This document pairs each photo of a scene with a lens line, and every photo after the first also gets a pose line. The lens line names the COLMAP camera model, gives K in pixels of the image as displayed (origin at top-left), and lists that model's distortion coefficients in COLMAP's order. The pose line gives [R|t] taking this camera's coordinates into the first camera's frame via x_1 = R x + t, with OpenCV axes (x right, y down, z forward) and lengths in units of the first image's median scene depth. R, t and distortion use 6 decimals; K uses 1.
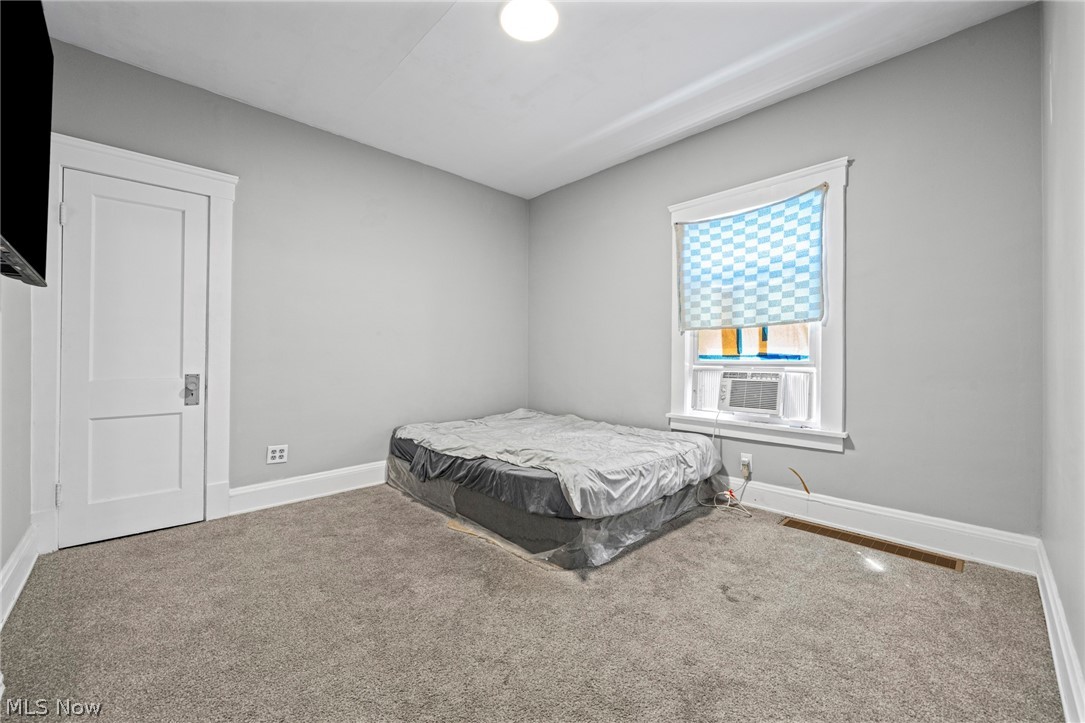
lens RADIAL K [[426.6, 0, 539.0], [0, 426.6, 356.9], [0, 0, 1]] dist [0.002277, 0.000382]
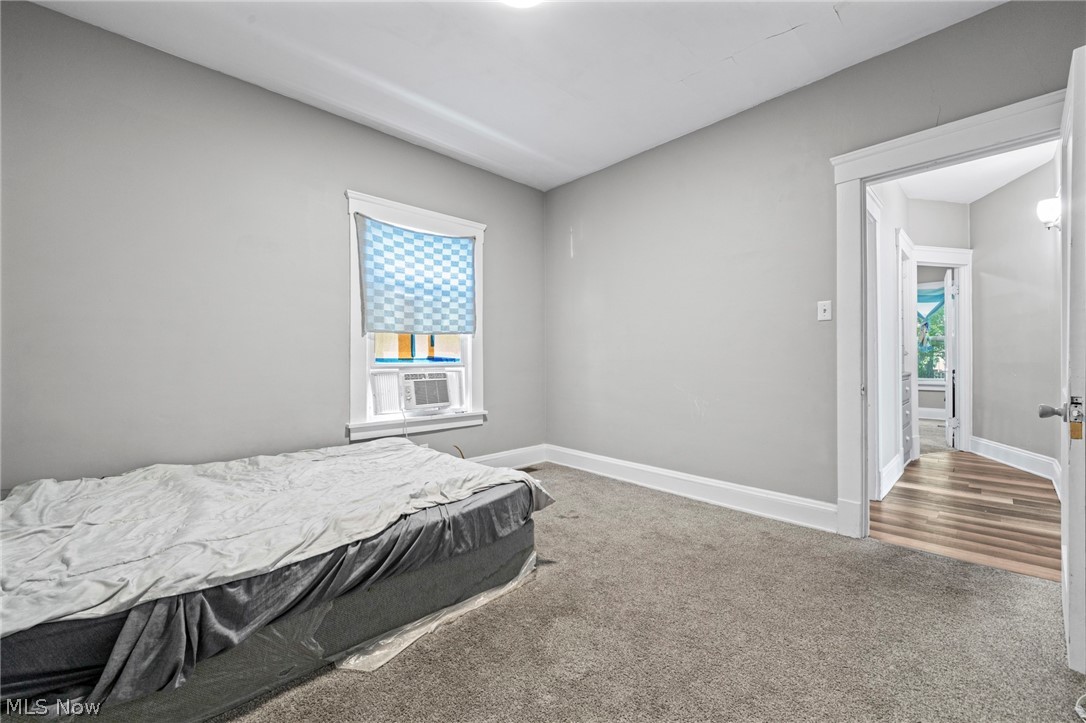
lens RADIAL K [[427.0, 0, 539.4], [0, 427.0, 364.9], [0, 0, 1]] dist [0.002277, 0.000382]
pose [[0.013378, -0.015110, 0.999796, -0.665425], [0.003880, 0.999879, 0.015059, -0.002666], [-0.999903, 0.003678, 0.013435, 0.683477]]
